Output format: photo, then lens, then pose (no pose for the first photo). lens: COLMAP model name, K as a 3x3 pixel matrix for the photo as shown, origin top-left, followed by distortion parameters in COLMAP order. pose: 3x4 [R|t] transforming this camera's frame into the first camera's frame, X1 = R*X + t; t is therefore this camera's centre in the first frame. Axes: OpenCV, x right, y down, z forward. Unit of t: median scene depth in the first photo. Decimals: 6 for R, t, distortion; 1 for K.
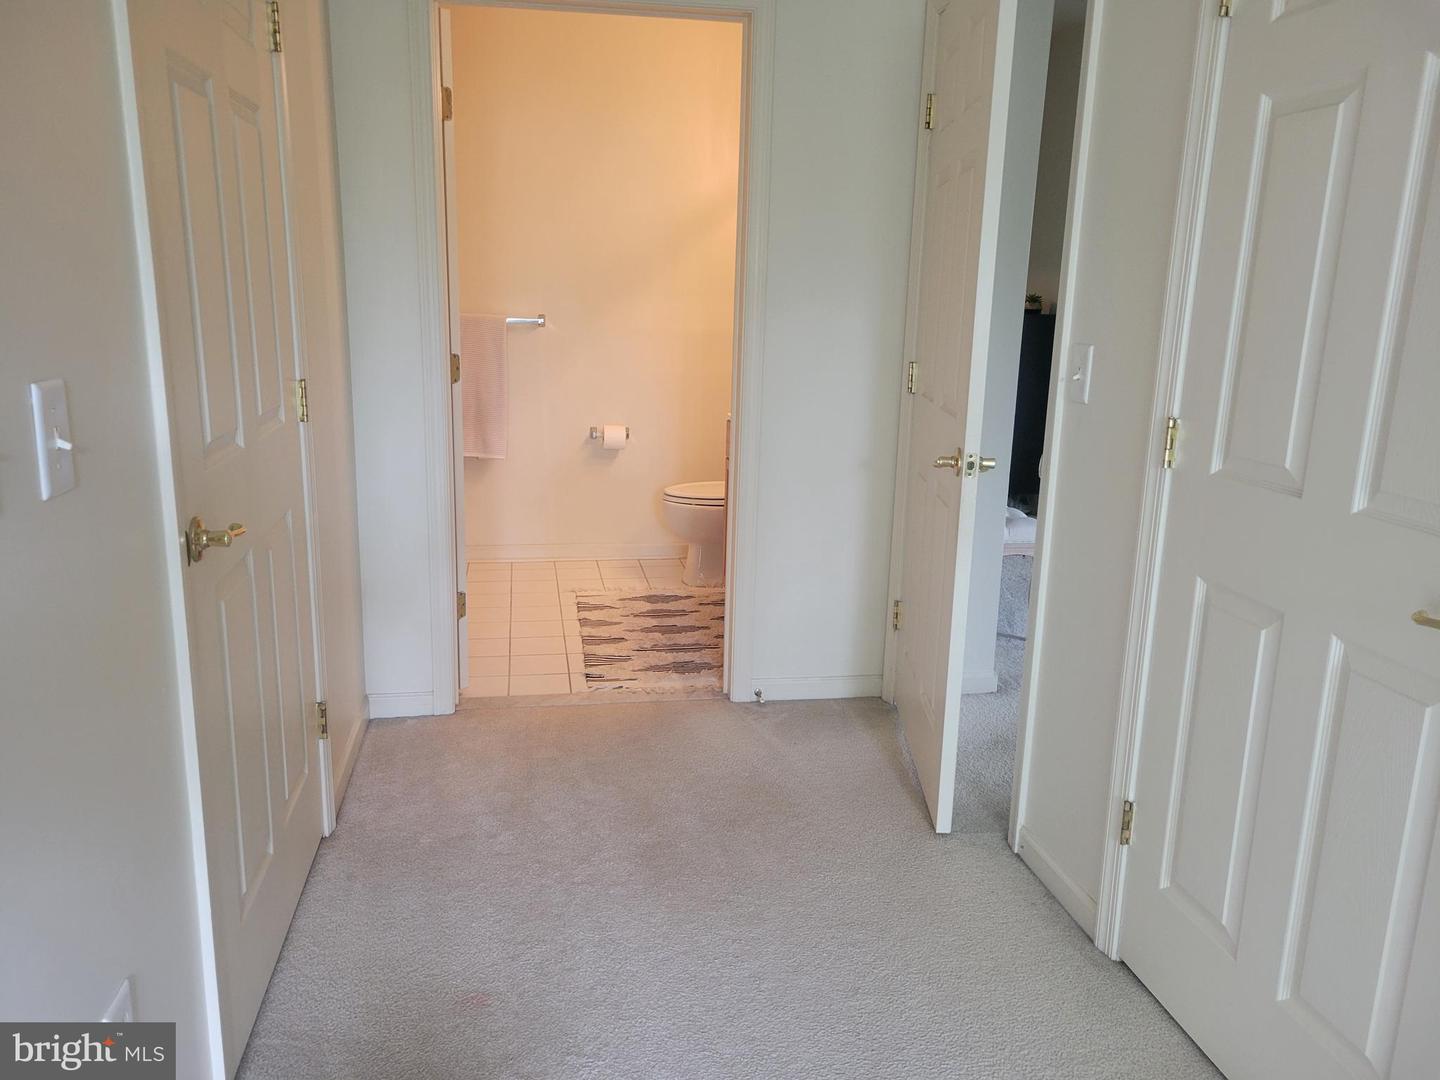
lens RADIAL K [[1096.8, 0, 720.0], [0, 1096.8, 540.0], [0, 0, 1]] dist [0.002537, -0.000020]
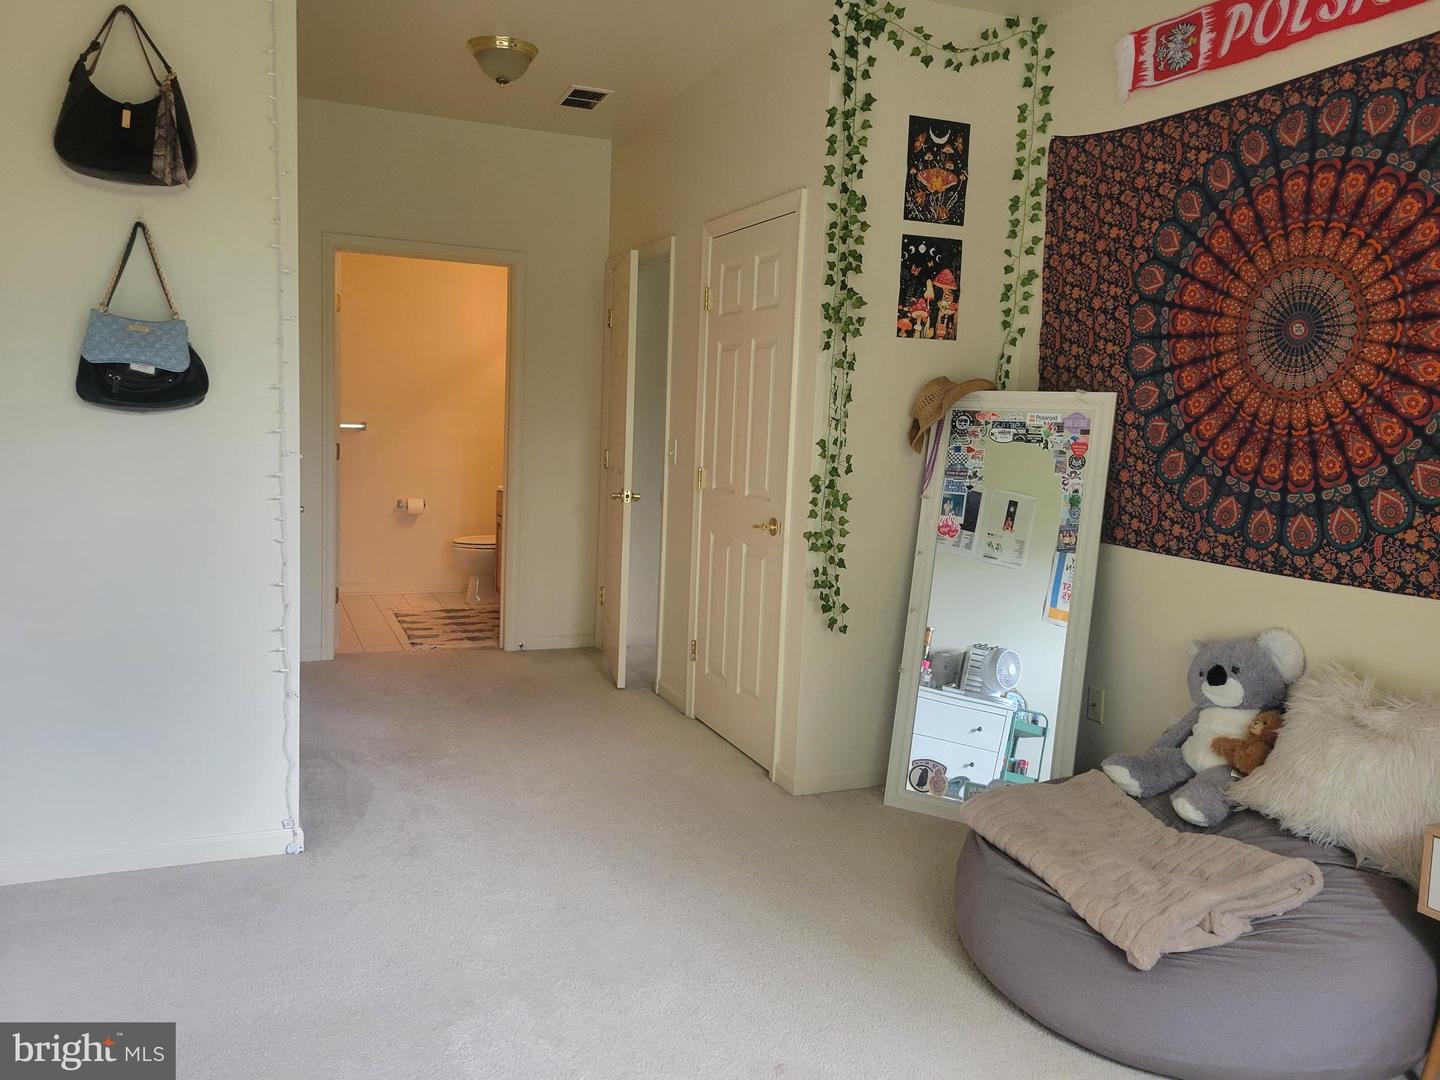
lens RADIAL K [[1102.7, 0, 719.5], [0, 1102.7, 509.8], [0, 0, 1]] dist [0.063428, 0.001328]
pose [[0.975440, -0.006990, 0.220157, -0.037434], [0.034889, 0.991782, -0.123093, 0.141759], [-0.217487, 0.127751, 0.967667, -0.674185]]
